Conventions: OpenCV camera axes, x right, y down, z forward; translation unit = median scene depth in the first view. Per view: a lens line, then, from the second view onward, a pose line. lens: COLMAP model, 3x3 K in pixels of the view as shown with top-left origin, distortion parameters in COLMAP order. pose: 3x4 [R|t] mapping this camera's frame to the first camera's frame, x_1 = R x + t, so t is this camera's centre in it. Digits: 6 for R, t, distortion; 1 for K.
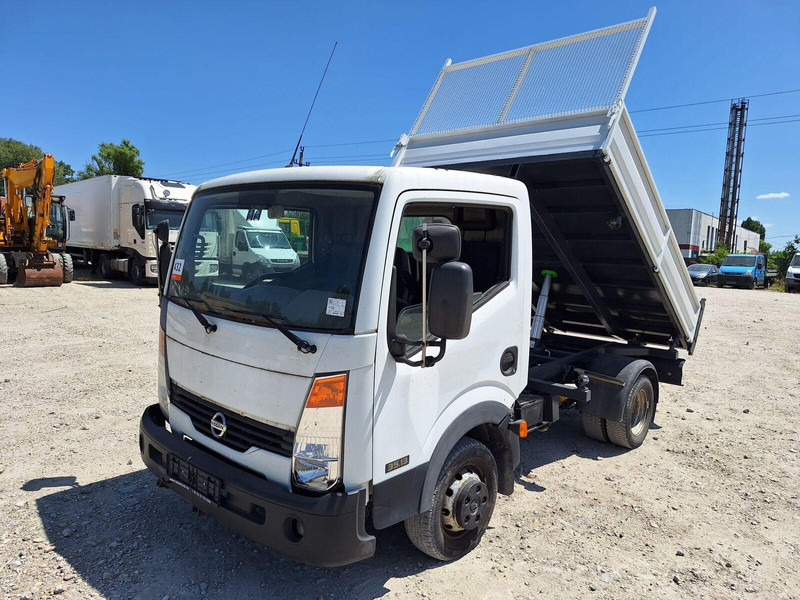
lens RADIAL K [[560.2, 0, 390.7], [0, 560.2, 297.8], [0, 0, 1]] dist [-0.020028, 0.003595]
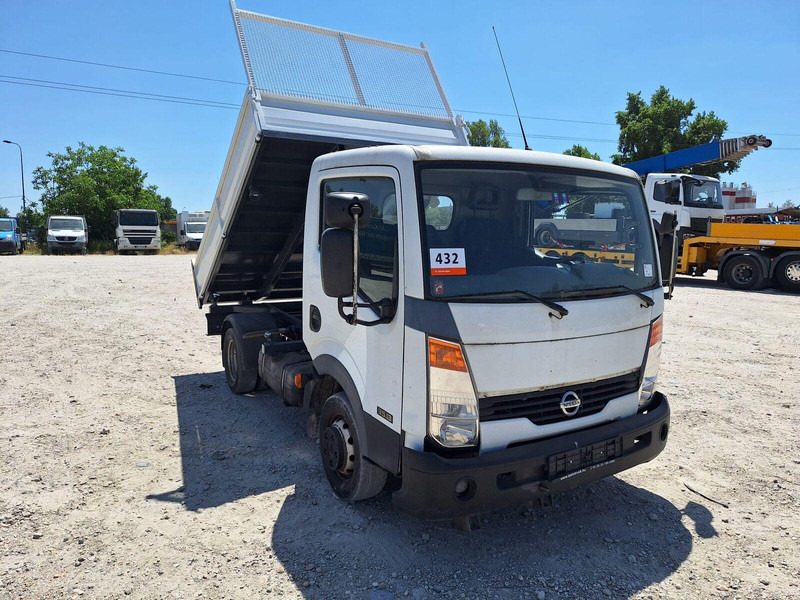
lens RADIAL K [[560.2, 0, 390.7], [0, 560.2, 297.8], [0, 0, 1]] dist [-0.020028, 0.003595]
pose [[0.318425, -0.147361, 0.936424, -1.354007], [0.085932, 0.988263, 0.126298, -0.123602], [-0.944045, 0.040252, 0.327351, 0.970684]]
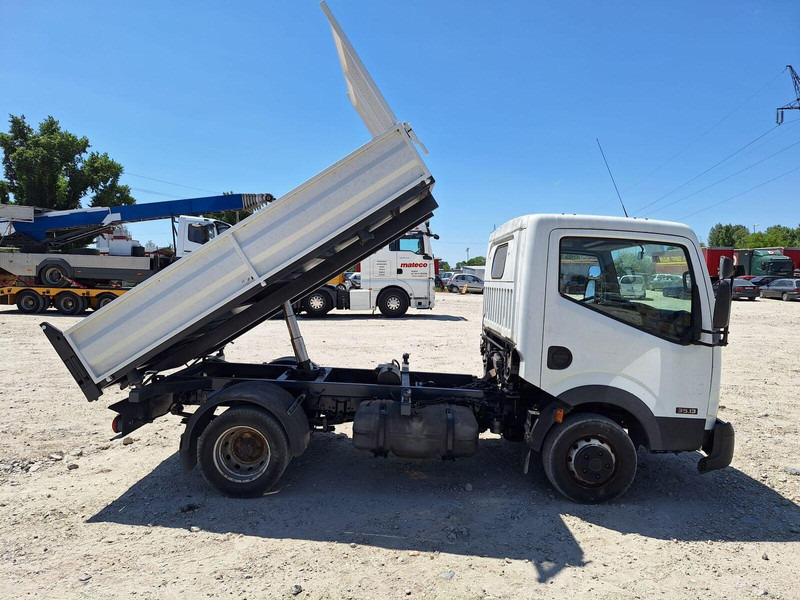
lens RADIAL K [[554.3, 0, 400.0], [0, 554.3, 300.0], [0, 0, 1]] dist [0.004087, 0.000106]
pose [[-0.639891, -0.083536, 0.763911, -1.320259], [0.021588, 0.991728, 0.126532, -0.139245], [-0.768162, 0.097458, -0.632795, 1.163227]]
